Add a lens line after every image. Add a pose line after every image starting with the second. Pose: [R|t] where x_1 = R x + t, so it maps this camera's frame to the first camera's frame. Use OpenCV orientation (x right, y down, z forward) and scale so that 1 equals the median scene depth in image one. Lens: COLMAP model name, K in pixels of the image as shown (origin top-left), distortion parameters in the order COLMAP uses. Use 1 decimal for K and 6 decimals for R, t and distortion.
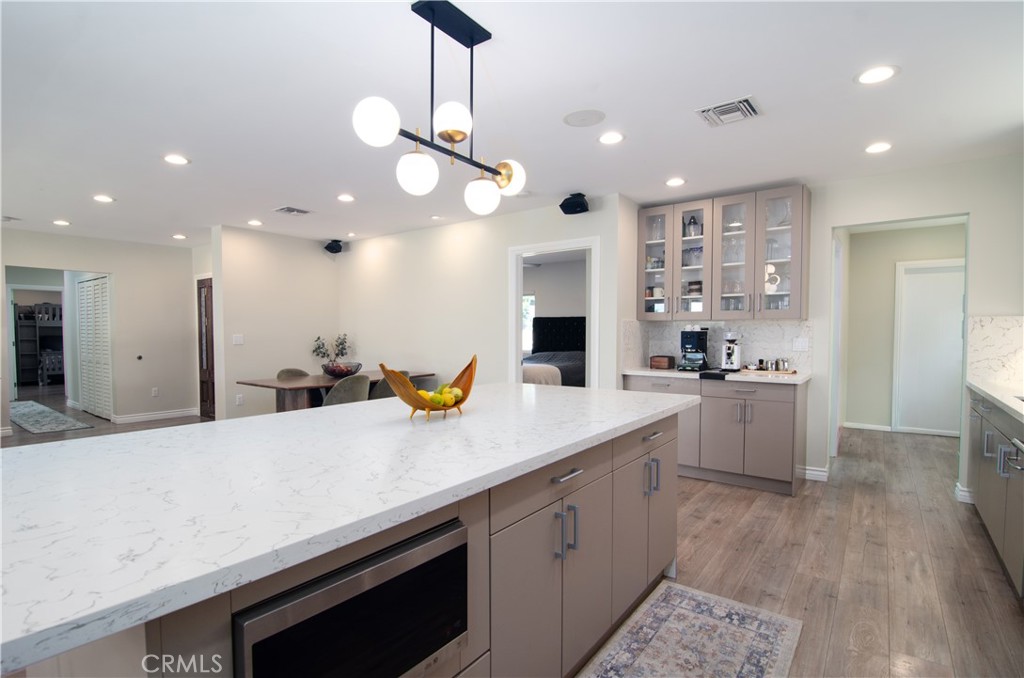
lens RADIAL K [[500.7, 0, 500.2], [0, 500.7, 349.7], [0, 0, 1]] dist [-0.015671, -0.000877]
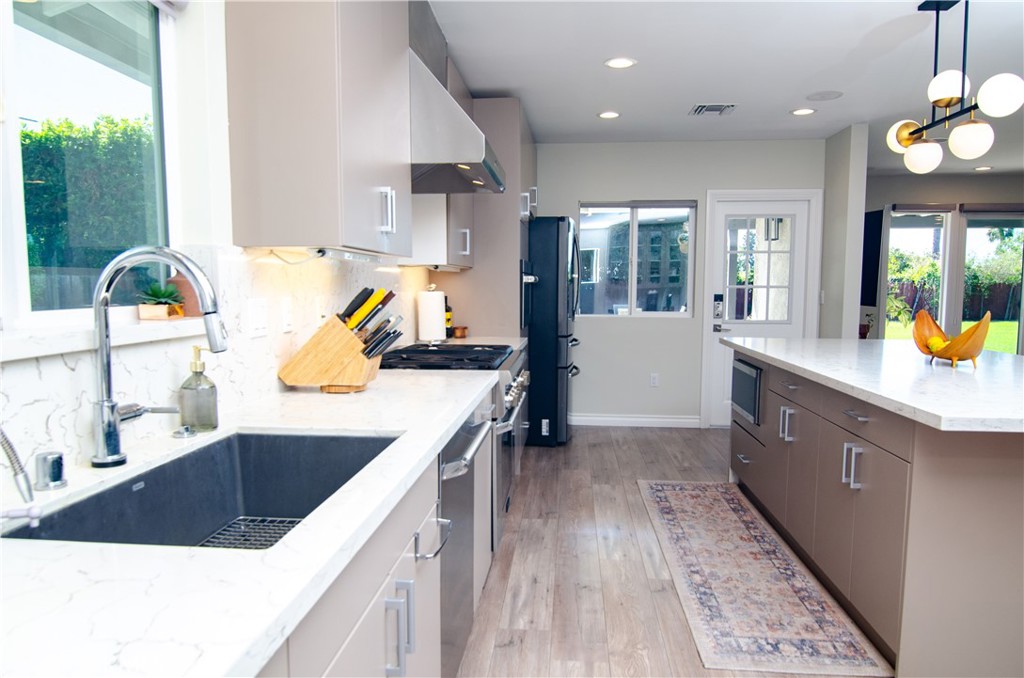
lens RADIAL K [[716.8, 0, 512.0], [0, 716.8, 339.0], [0, 0, 1]] dist [0.024299, 0.001535]
pose [[-0.834123, 0.038681, -0.550221, 0.709570], [-0.024352, 0.993983, 0.106796, -0.031745], [0.551041, 0.102480, -0.828162, 0.833295]]
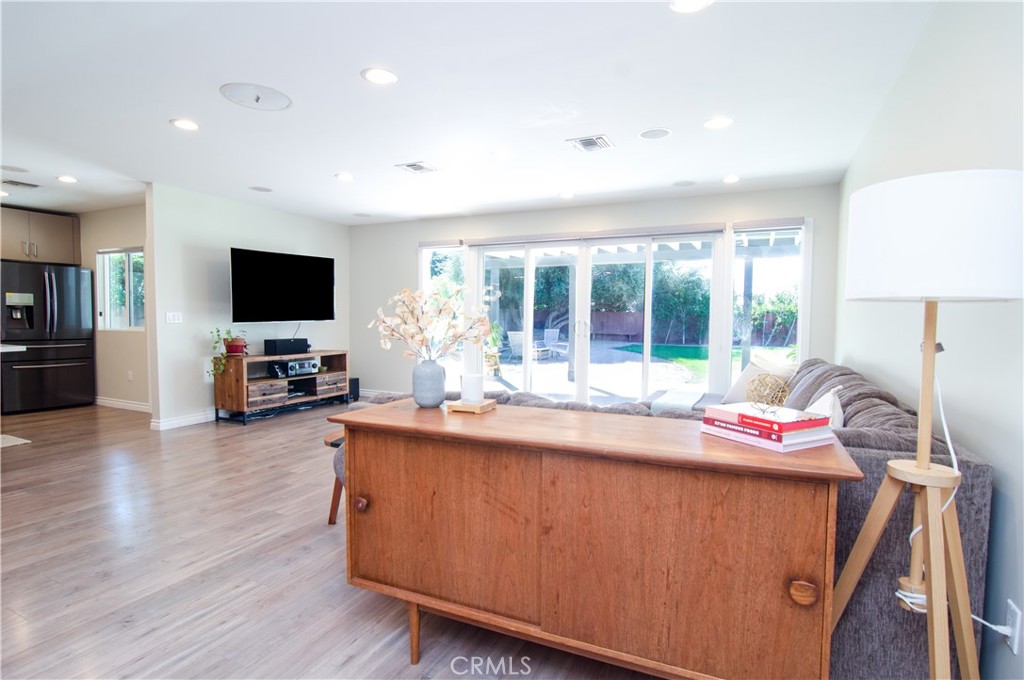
lens RADIAL K [[515.3, 0, 520.1], [0, 515.3, 342.5], [0, 0, 1]] dist [-0.015672, -0.001556]
pose [[-0.976368, 0.003943, -0.216080, -1.096117], [-0.015124, 0.996136, 0.086516, -0.035407], [0.215586, 0.087740, -0.972535, 1.427448]]
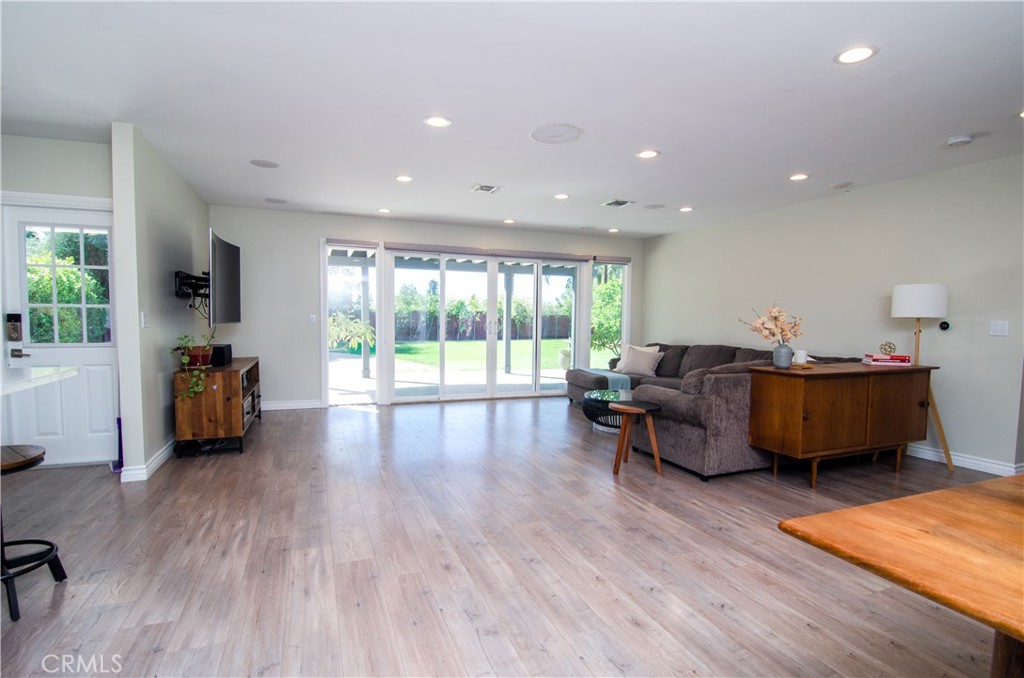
lens RADIAL K [[500.7, 0, 500.2], [0, 500.7, 349.7], [0, 0, 1]] dist [-0.015671, -0.000877]
pose [[-0.524125, 0.048063, -0.850284, -0.150481], [-0.042975, 0.995642, 0.082770, -0.021194], [0.850556, 0.079923, -0.519776, 1.010326]]
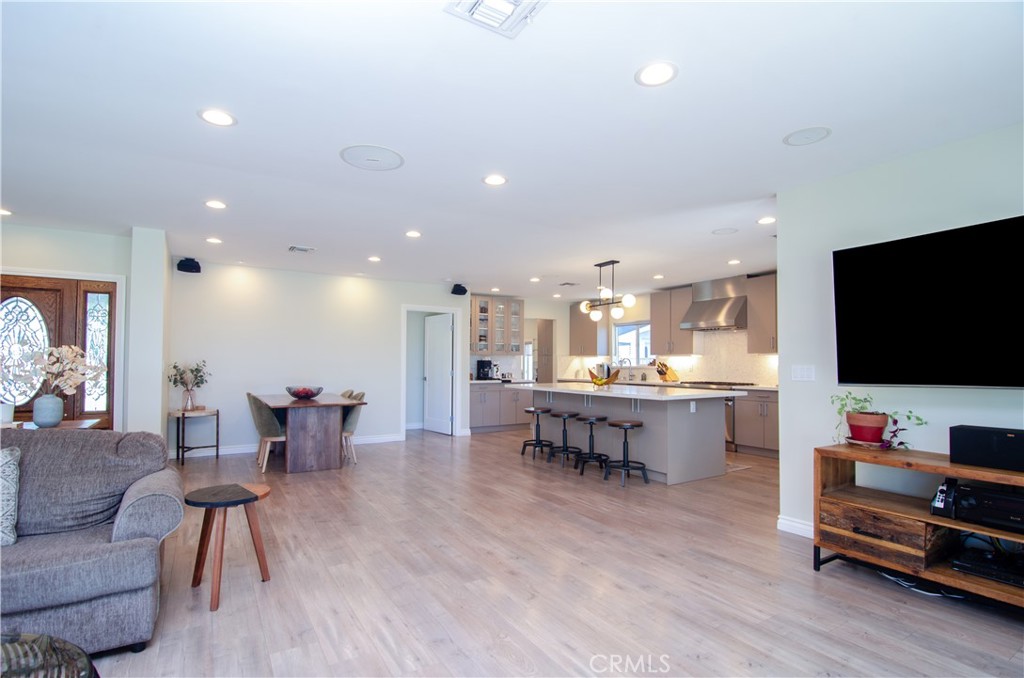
lens RADIAL K [[490.1, 0, 500.7], [0, 490.1, 353.4], [0, 0, 1]] dist [-0.016598, -0.001025]
pose [[0.363216, 0.021676, 0.931453, -1.473043], [0.029035, 0.998980, -0.034569, 0.004922], [-0.931252, 0.039600, 0.362216, 0.229477]]
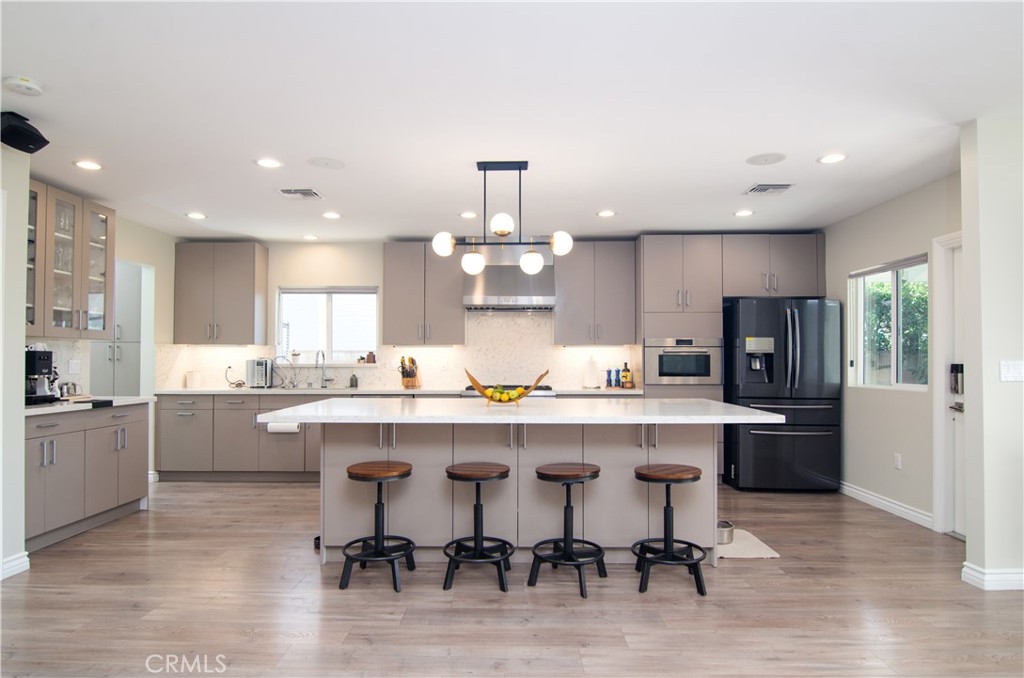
lens RADIAL K [[591.5, 0, 499.1], [0, 591.5, 351.7], [0, 0, 1]] dist [-0.002236, -0.001094]
pose [[-0.591851, 0.012867, 0.805945, -0.755826], [0.028585, 0.999579, 0.005033, -0.020914], [-0.805540, 0.026017, -0.591969, 0.981103]]
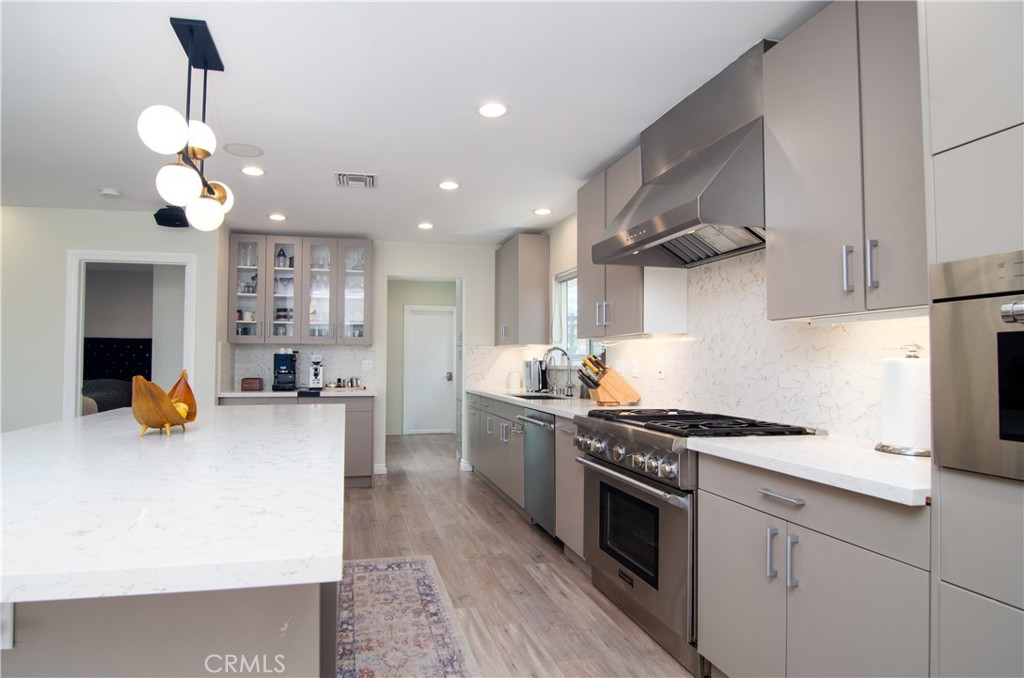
lens RADIAL K [[531.8, 0, 455.8], [0, 531.8, 347.7], [0, 0, 1]] dist [-0.025175, -0.000358]
pose [[0.657426, 0.023695, 0.753147, -0.245208], [0.021657, 0.998498, -0.050319, 0.015794], [-0.753208, 0.049392, 0.655925, -0.039055]]
